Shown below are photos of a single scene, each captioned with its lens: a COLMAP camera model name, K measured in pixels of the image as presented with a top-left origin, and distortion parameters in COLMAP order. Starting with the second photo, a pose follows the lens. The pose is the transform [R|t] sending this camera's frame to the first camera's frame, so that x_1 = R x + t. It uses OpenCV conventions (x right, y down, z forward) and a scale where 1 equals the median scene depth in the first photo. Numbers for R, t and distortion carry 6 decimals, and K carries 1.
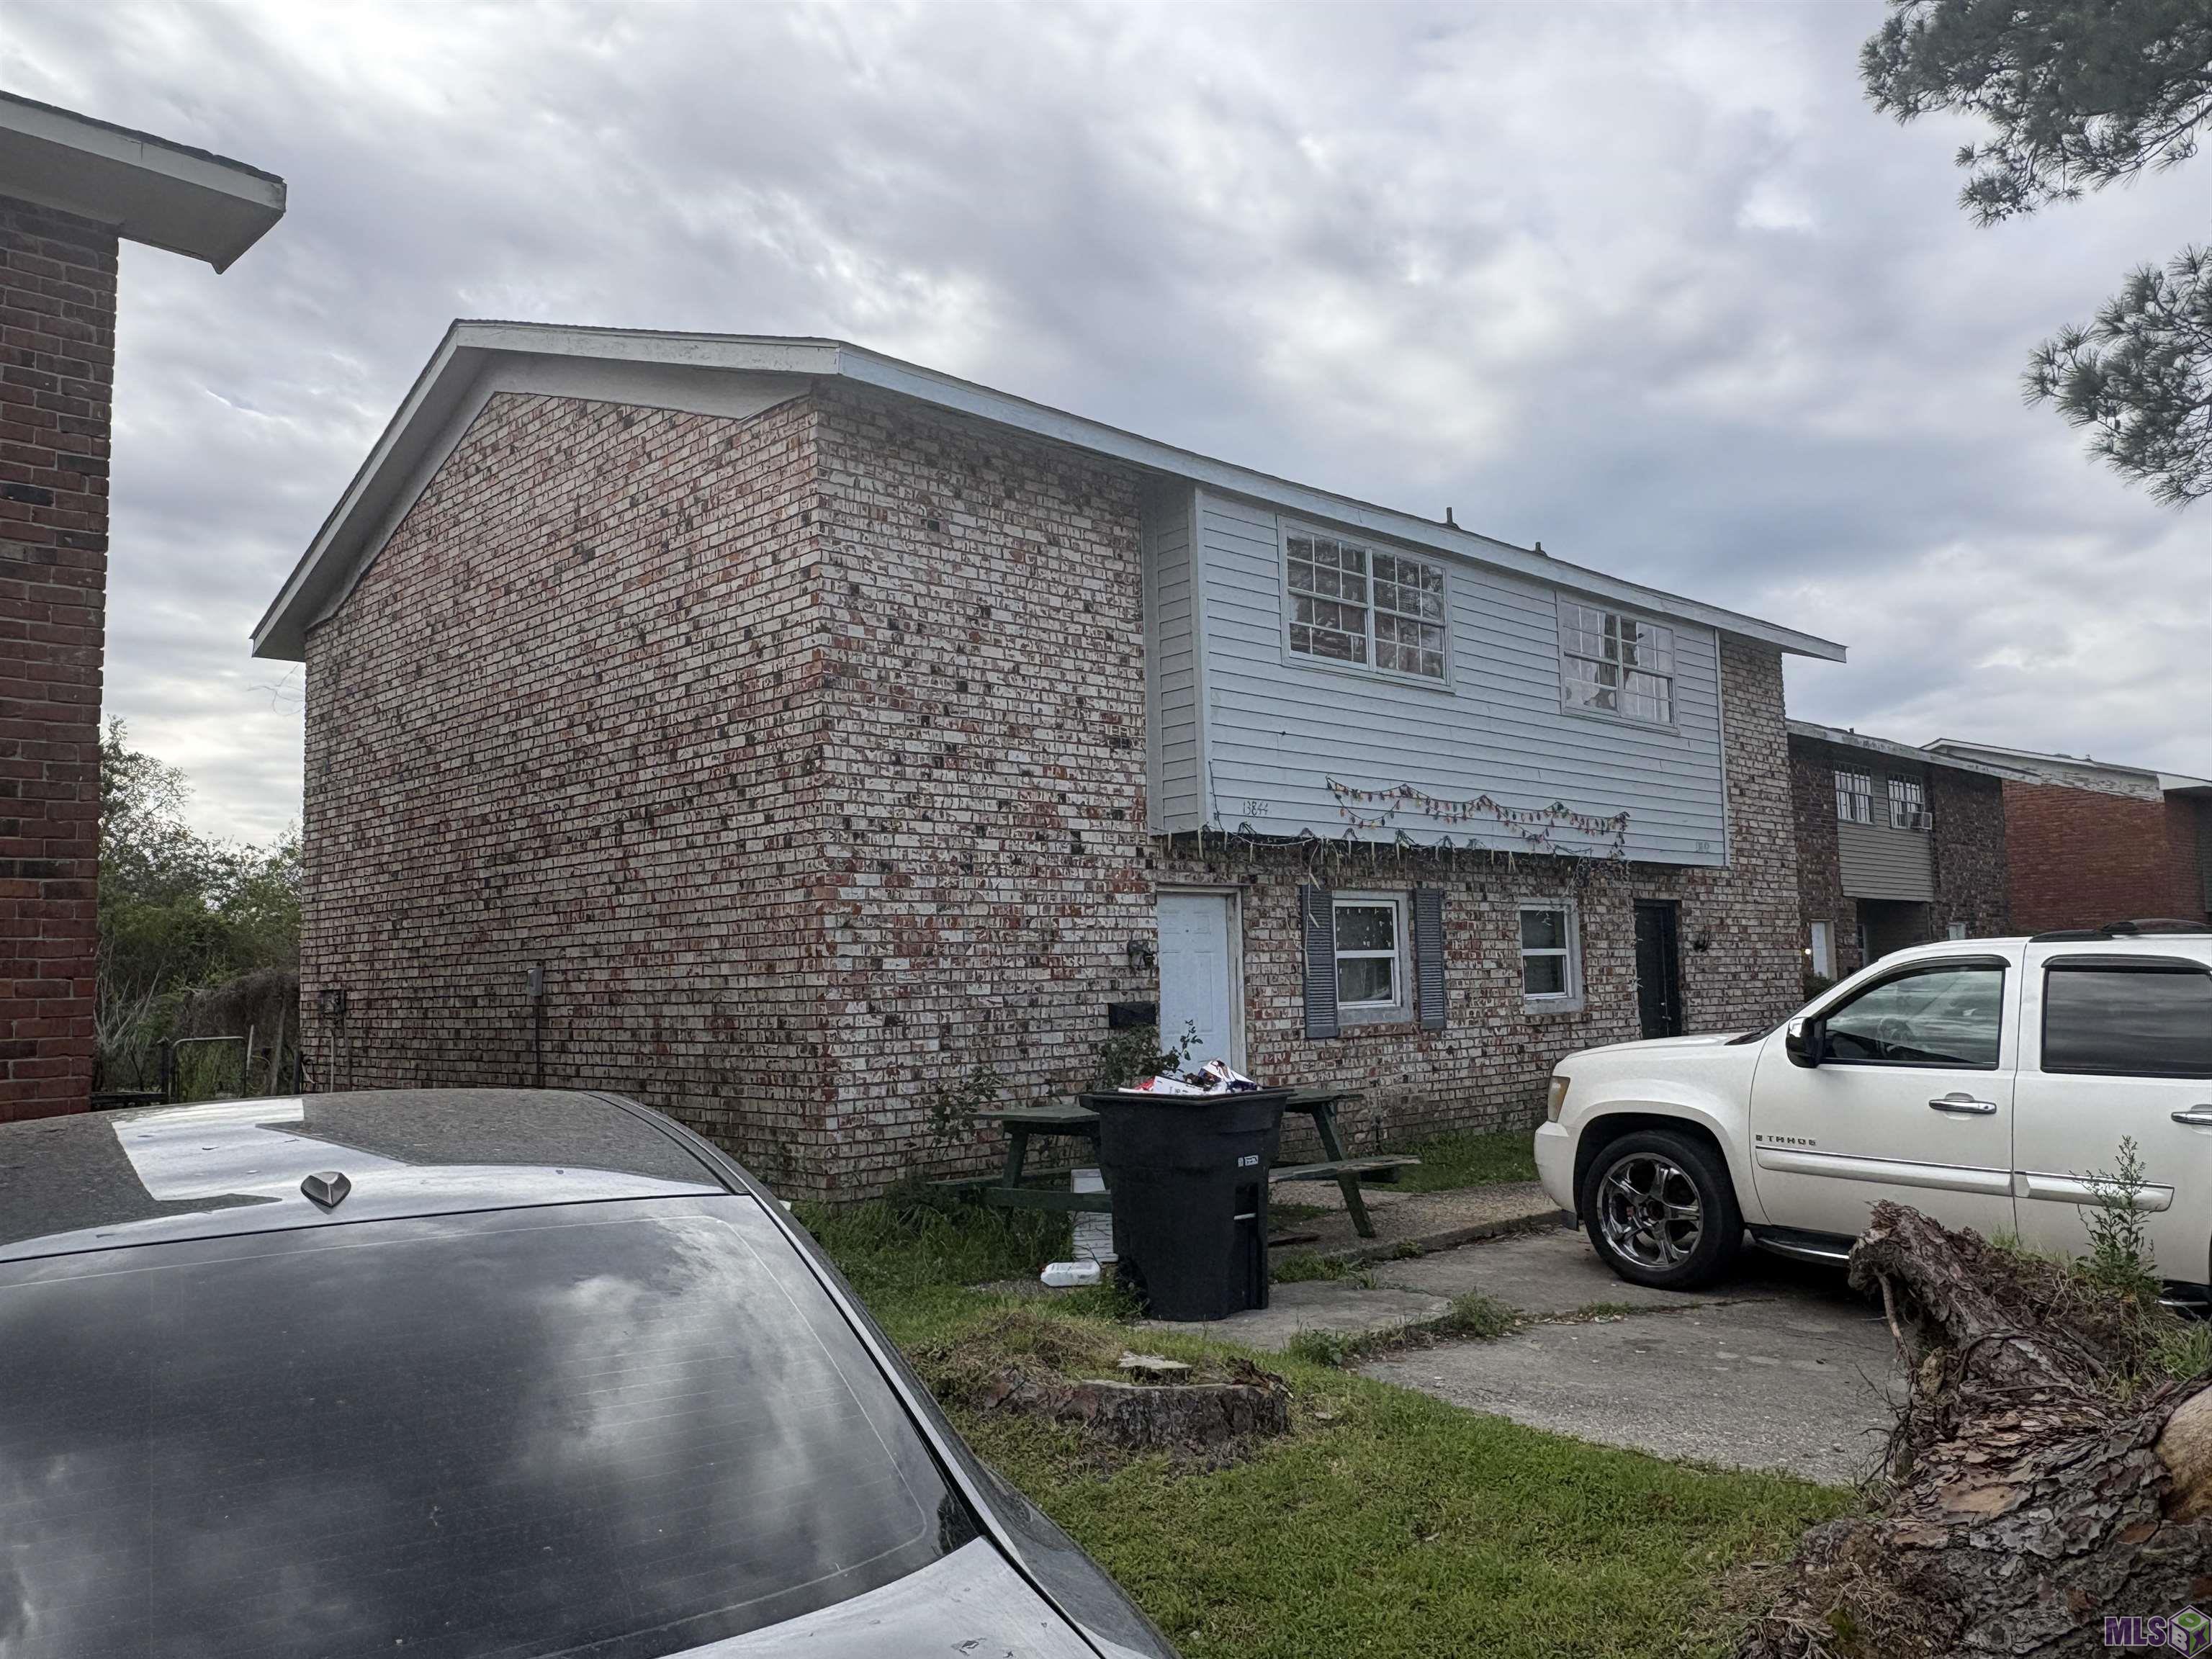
lens RADIAL K [[1656.3, 0, 1097.8], [0, 1656.3, 831.6], [0, 0, 1]] dist [0.001799, -0.002836]
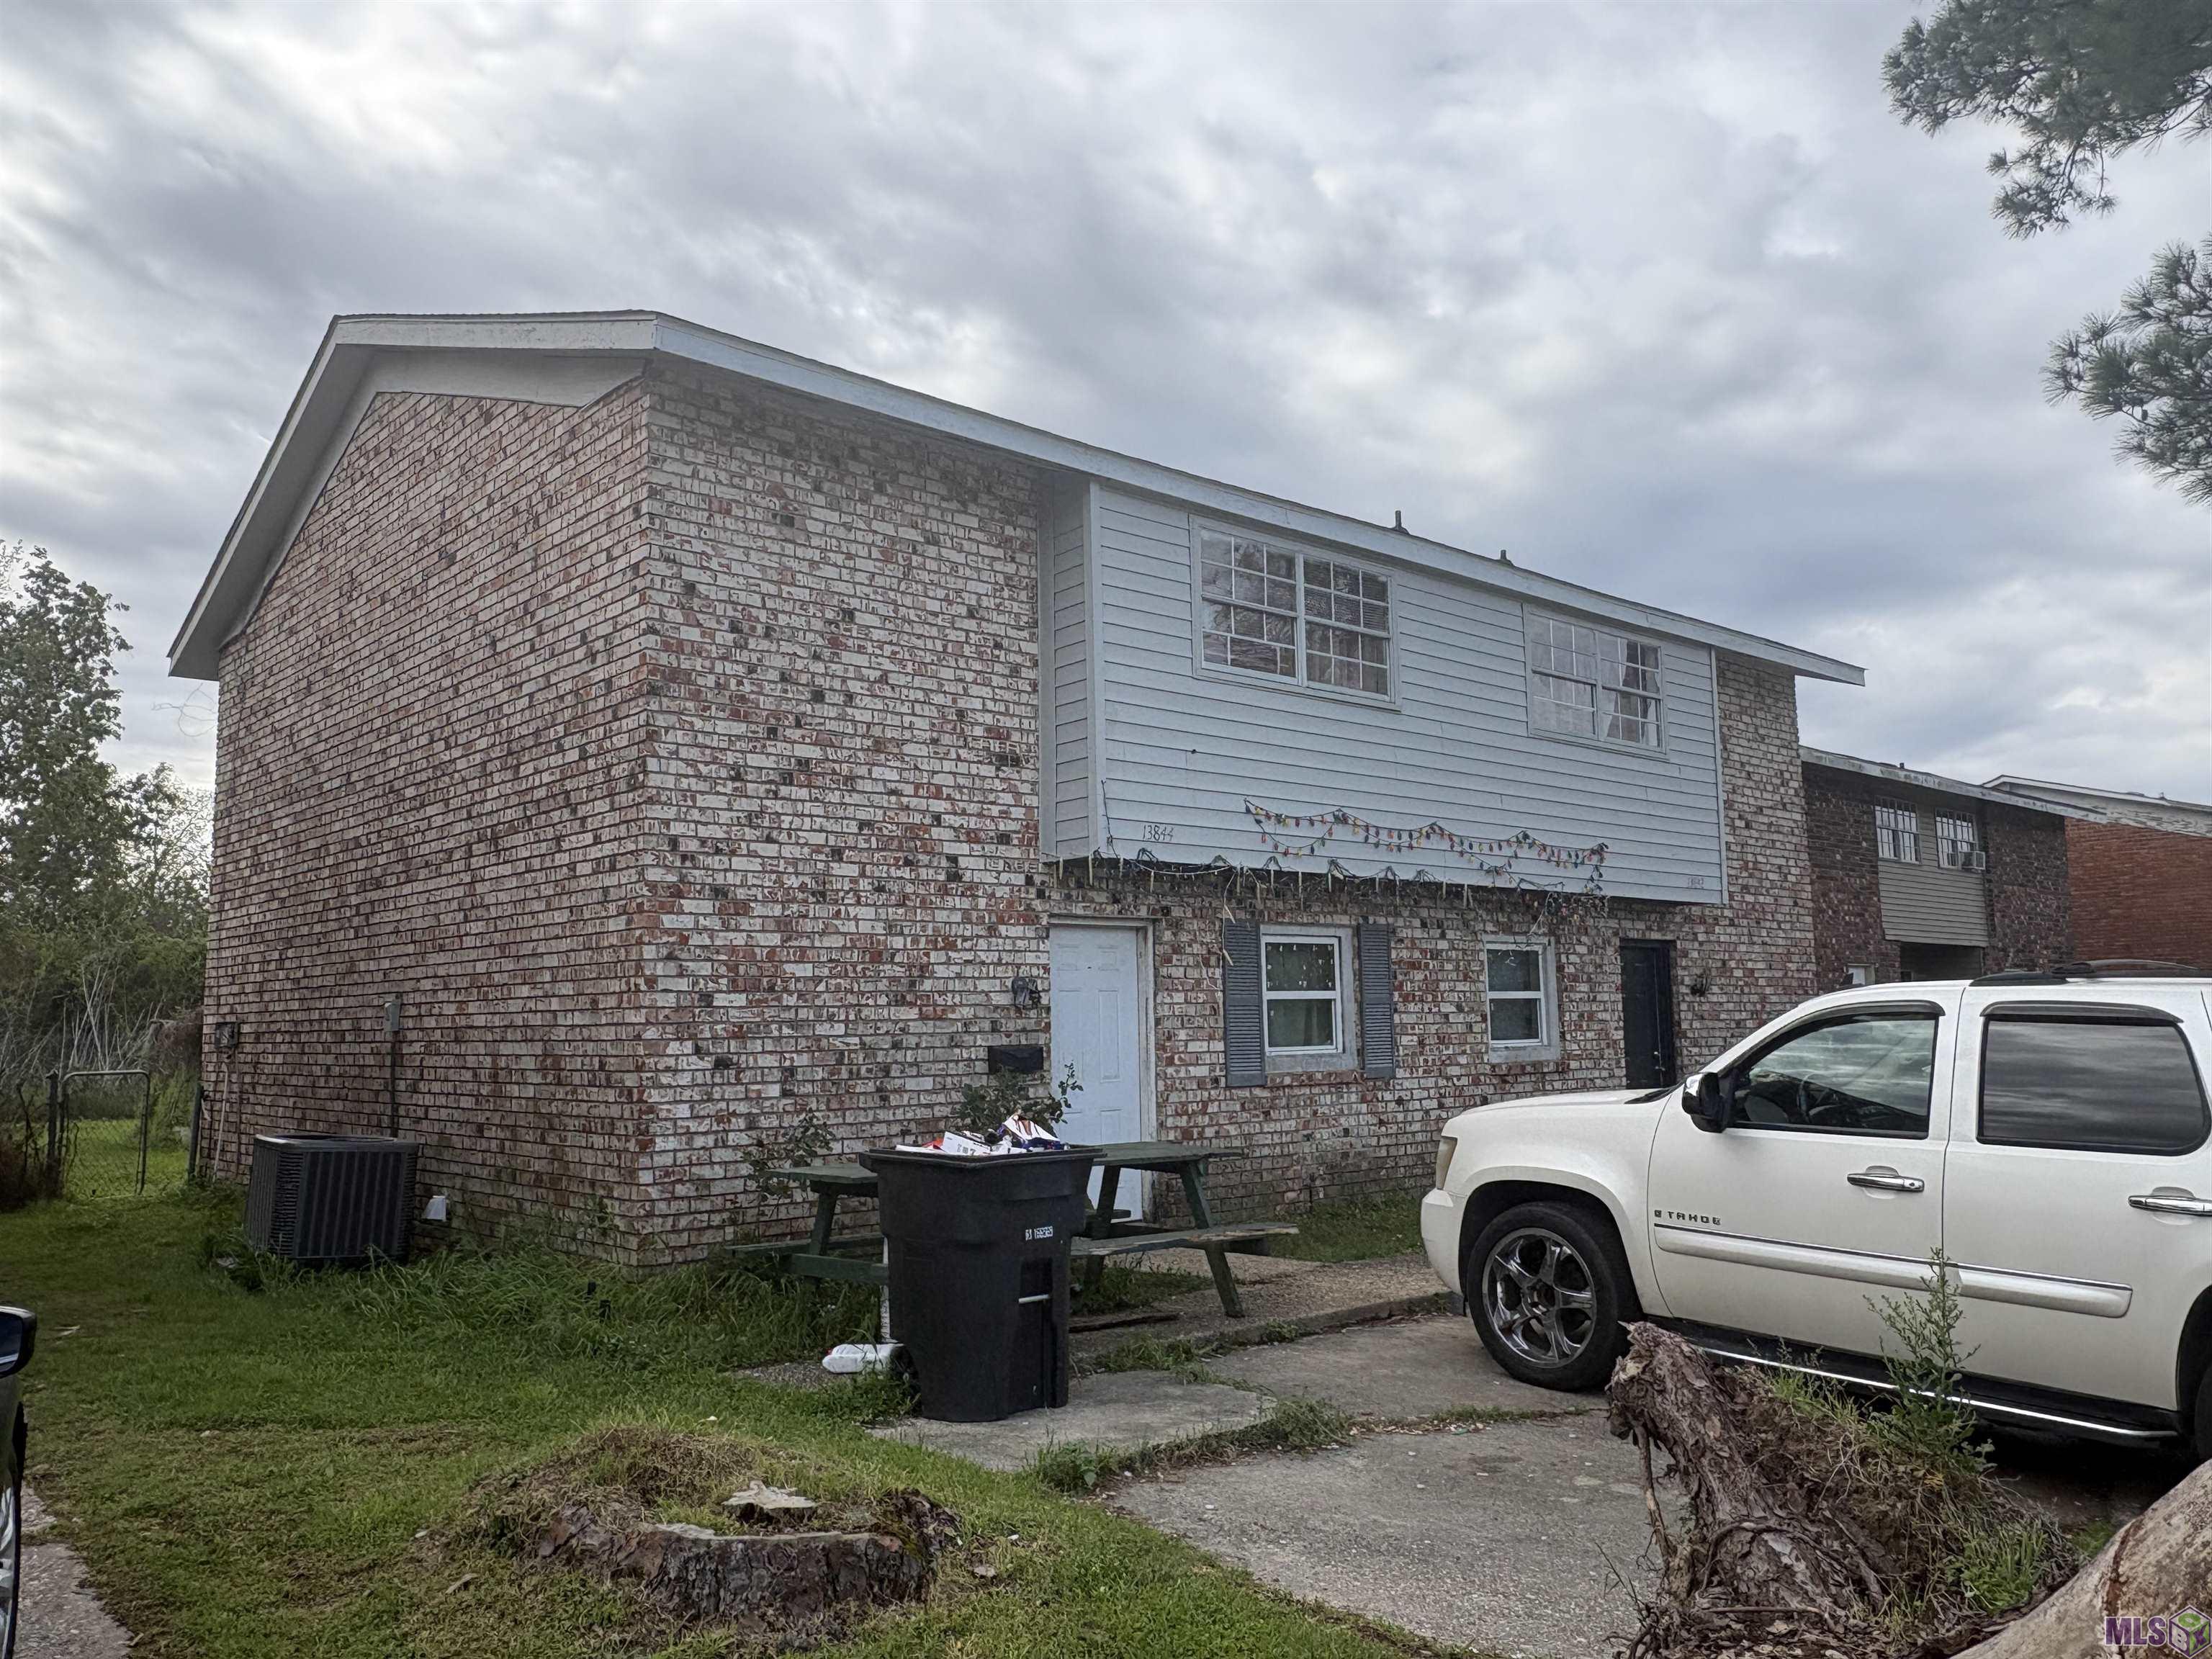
lens RADIAL K [[1656.3, 0, 1084.8], [0, 1656.3, 826.9], [0, 0, 1]] dist [0.001799, -0.002836]
pose [[0.998796, 0.004659, -0.048829, 0.095860], [-0.005980, 0.999619, -0.026950, 0.007124], [0.048685, 0.027209, 0.998444, 0.085882]]
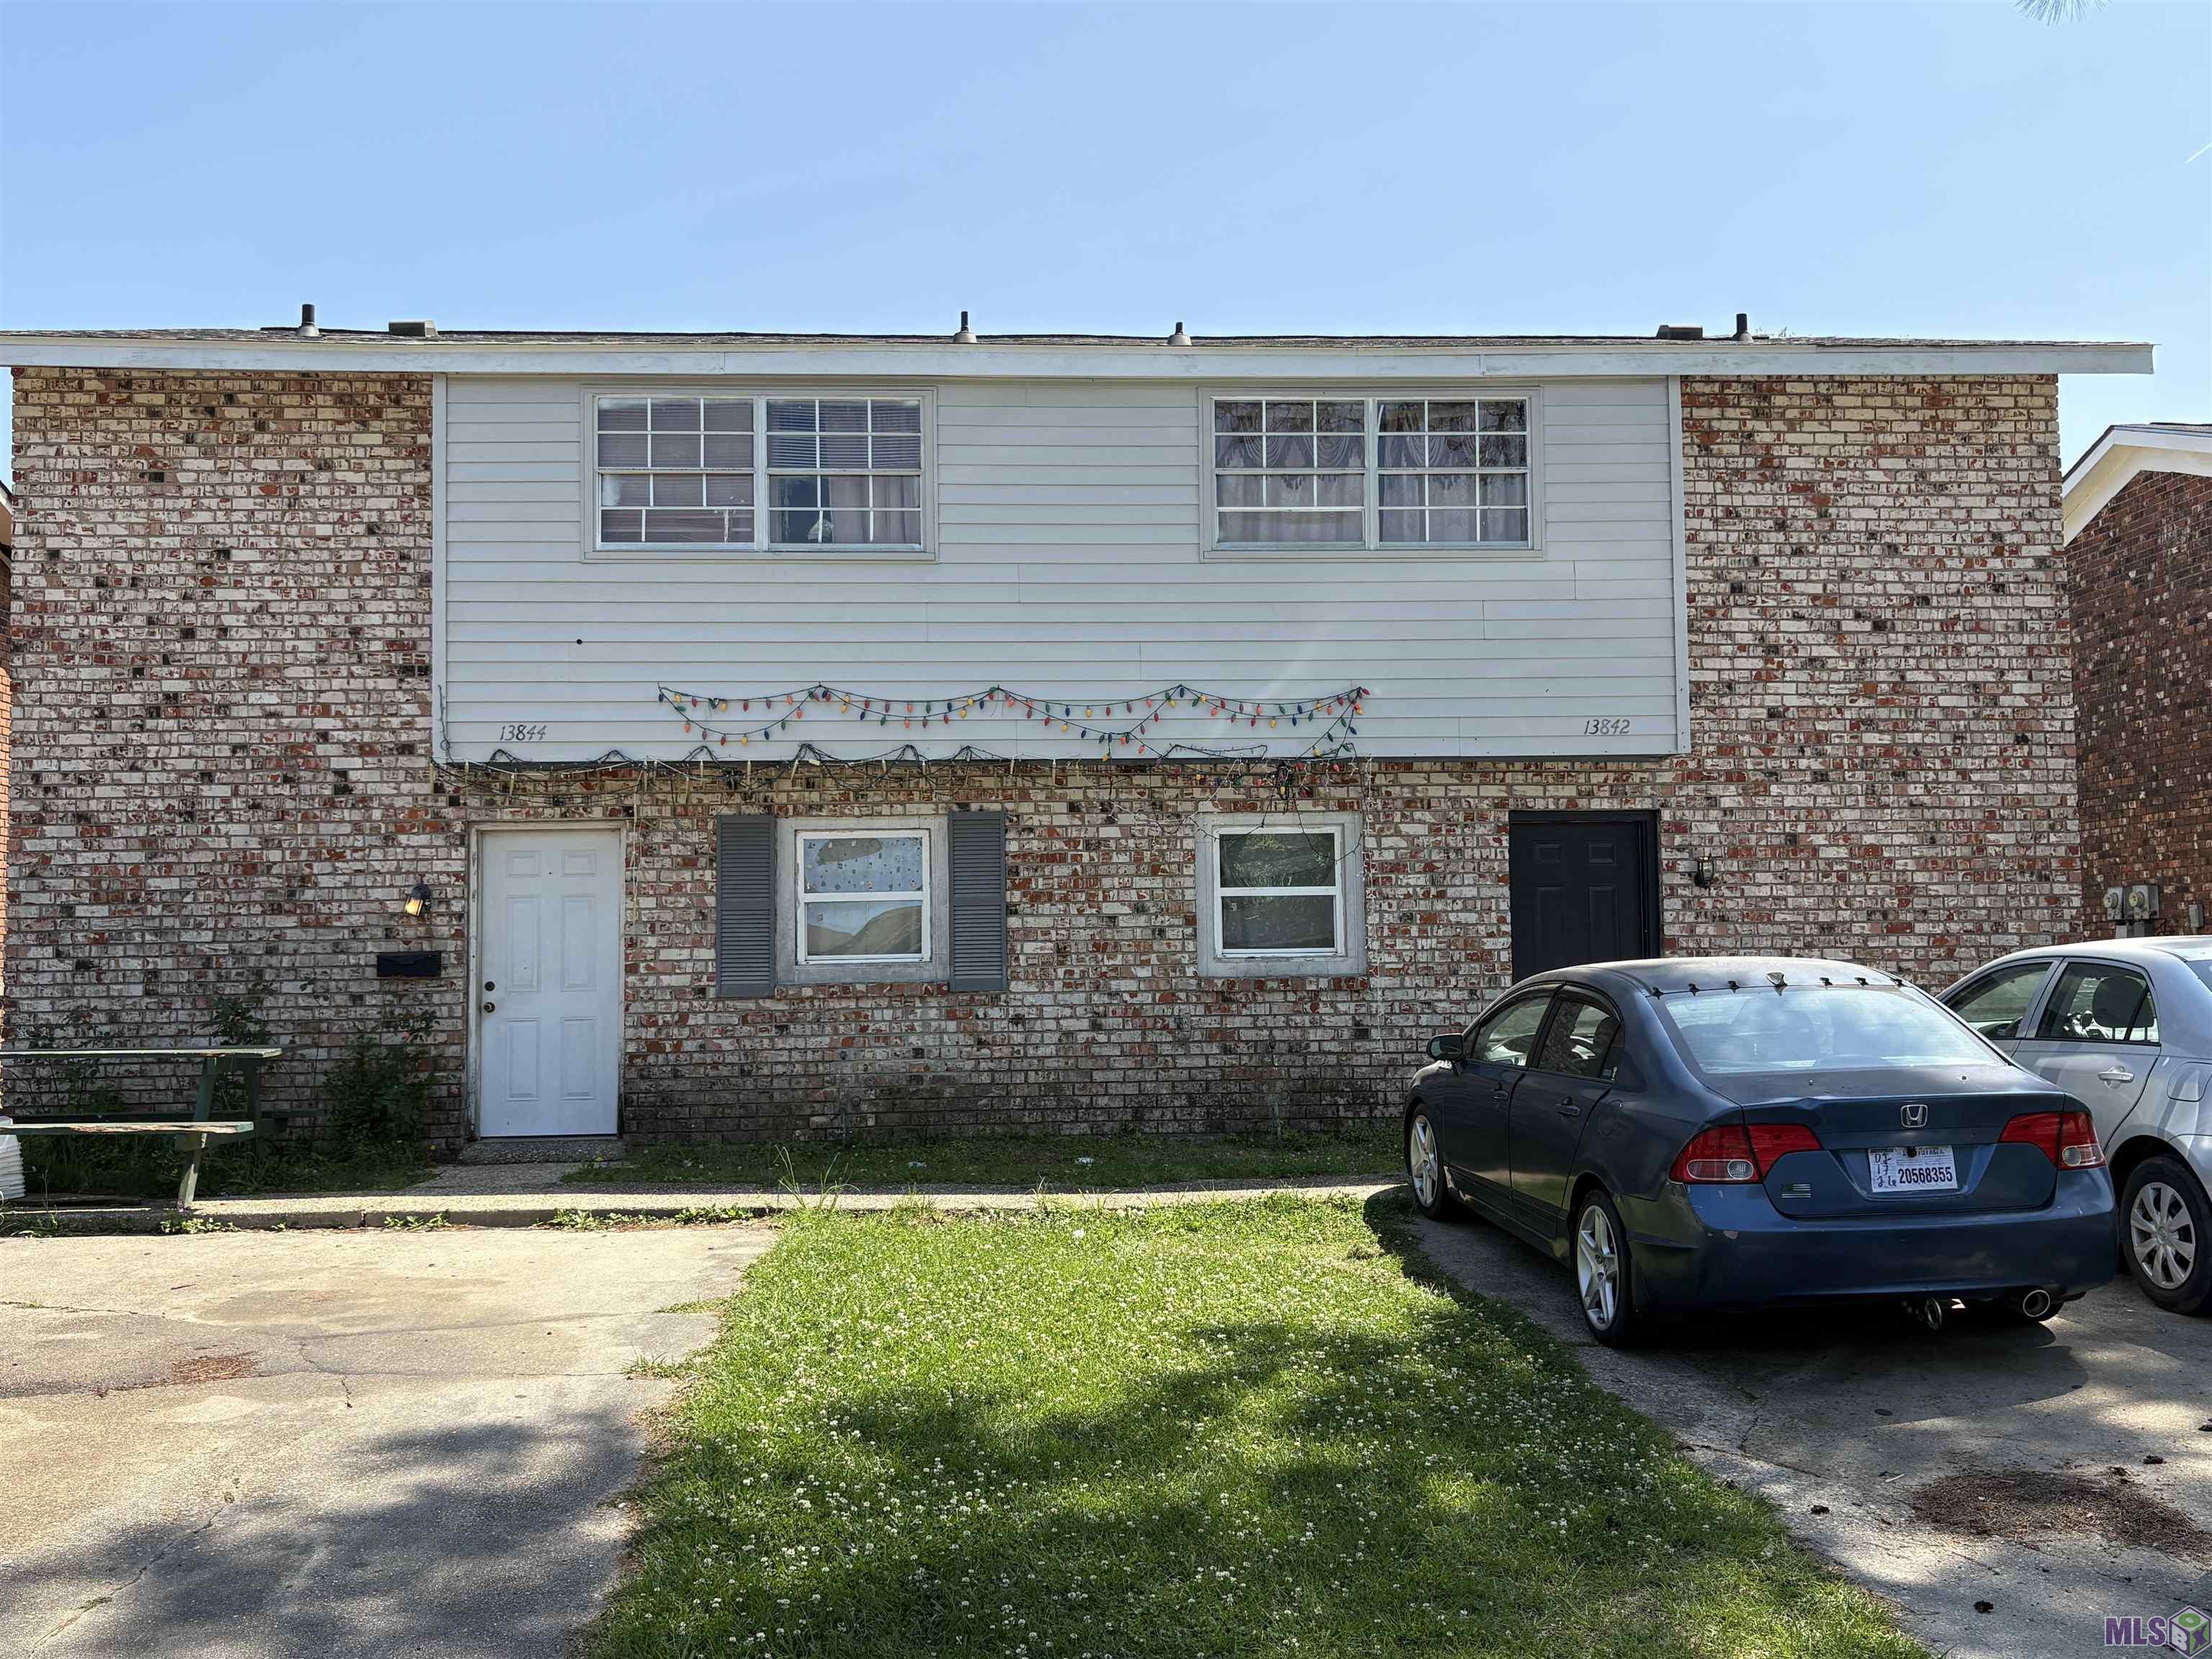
lens RADIAL K [[1969.3, 0, 1107.2], [0, 1969.3, 824.2], [0, 0, 1]] dist [0.072645, -0.110183]
pose [[0.757768, -0.031995, -0.651739, 0.975032], [0.054154, 0.998435, 0.013950, 0.035231], [0.650273, -0.045865, 0.758315, 0.389093]]
